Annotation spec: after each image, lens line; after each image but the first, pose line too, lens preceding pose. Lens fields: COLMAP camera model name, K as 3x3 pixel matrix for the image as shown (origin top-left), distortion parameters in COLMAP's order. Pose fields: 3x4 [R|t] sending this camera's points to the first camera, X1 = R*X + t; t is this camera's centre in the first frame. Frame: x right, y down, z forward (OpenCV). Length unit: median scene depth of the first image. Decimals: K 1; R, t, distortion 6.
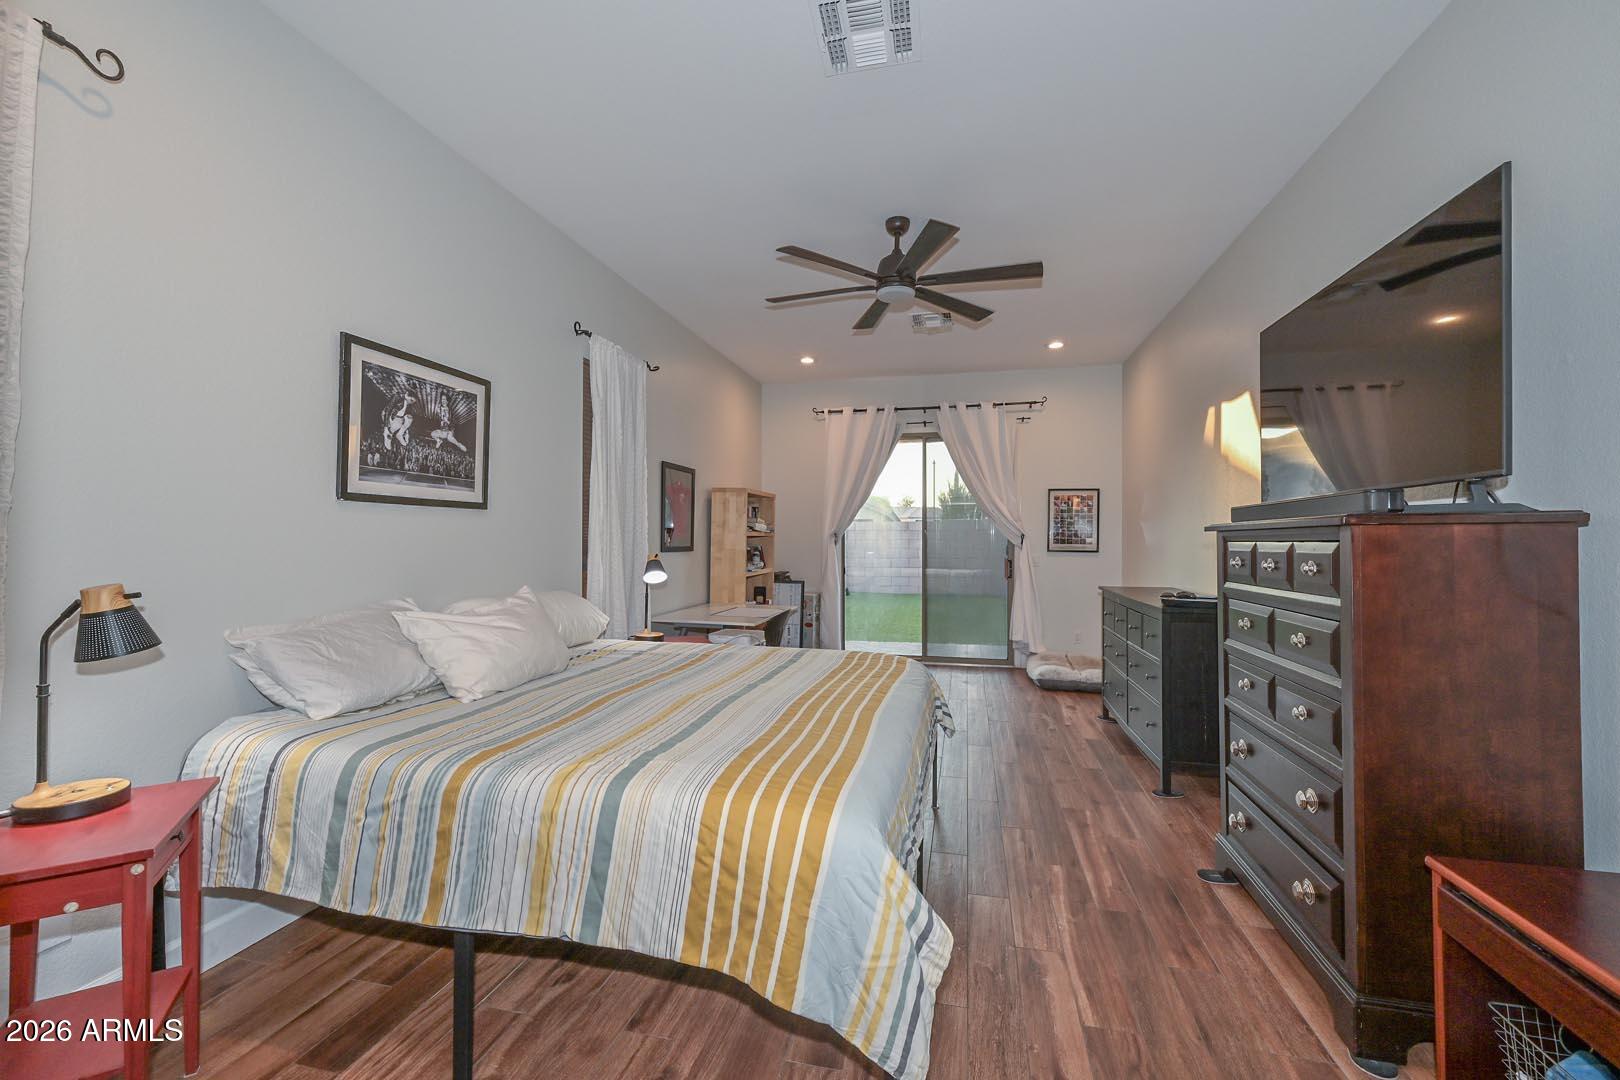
lens RADIAL K [[659.0, 0, 842.2], [0, 659.0, 535.3], [0, 0, 1]] dist [0.018246, 0.000940]
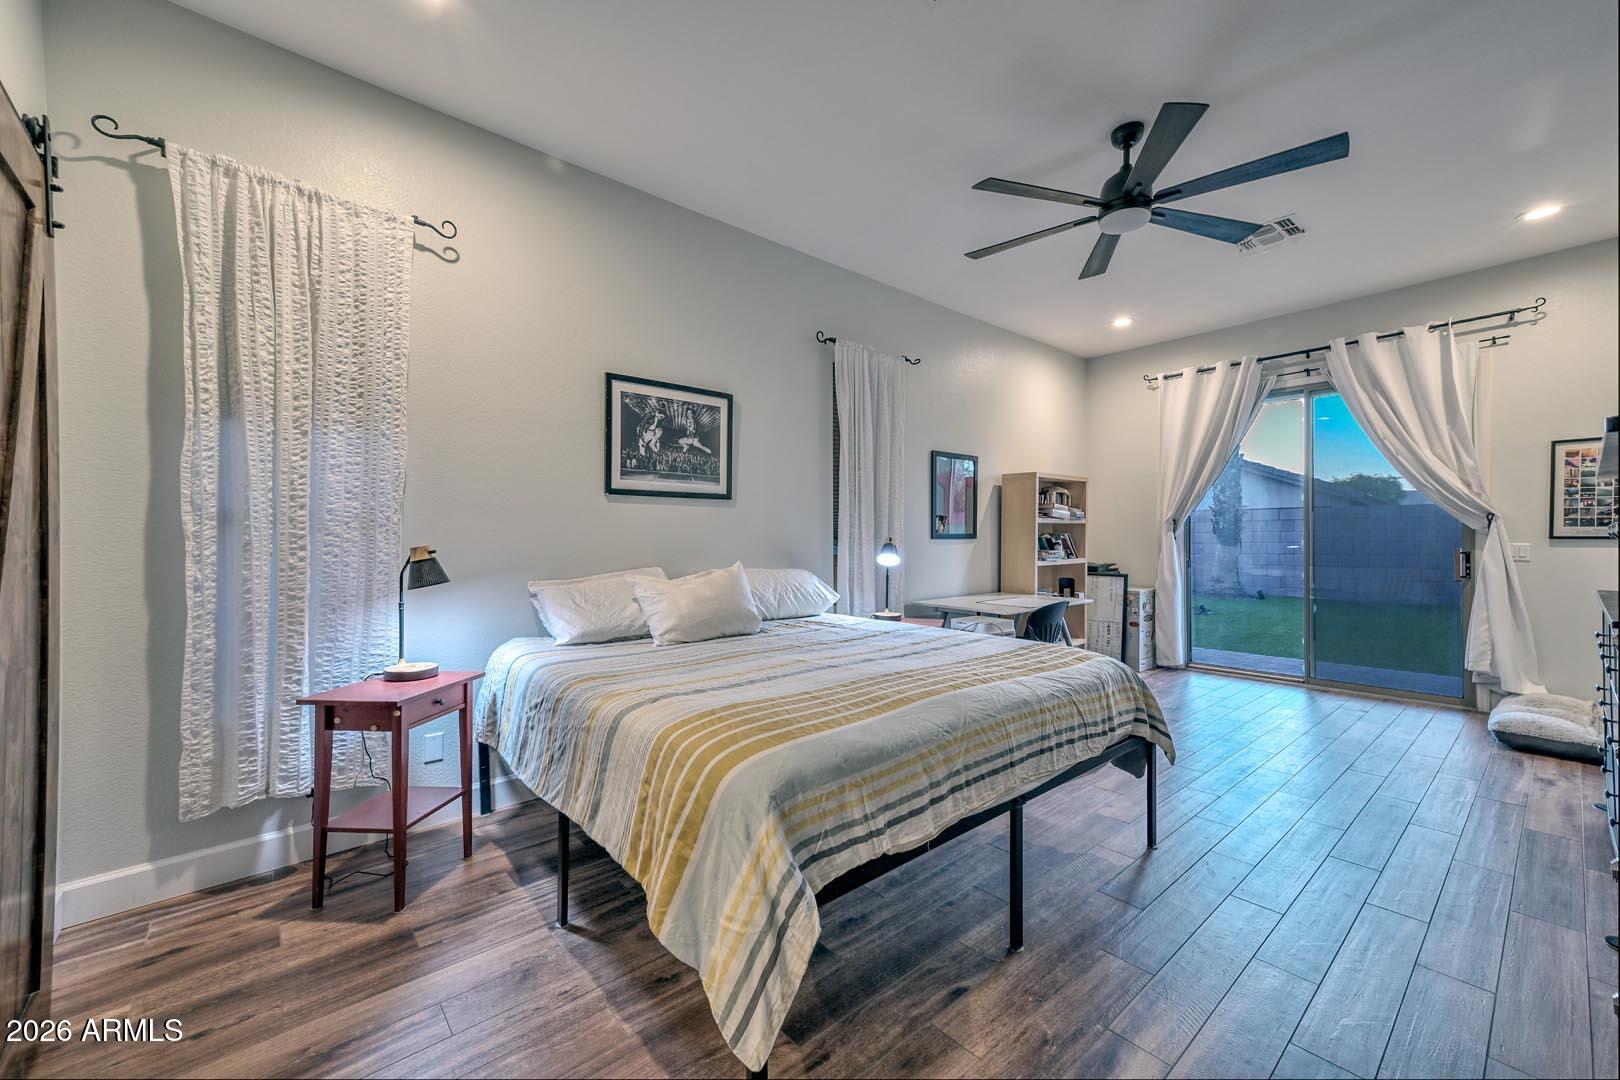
lens RADIAL K [[659.0, 0, 841.5], [0, 659.0, 539.0], [0, 0, 1]] dist [0.018246, 0.000940]
pose [[0.801911, -0.010951, -0.597343, 0.362684], [0.013952, 0.999903, 0.000399, 0.036947], [0.597281, -0.008654, 0.801985, 0.149750]]
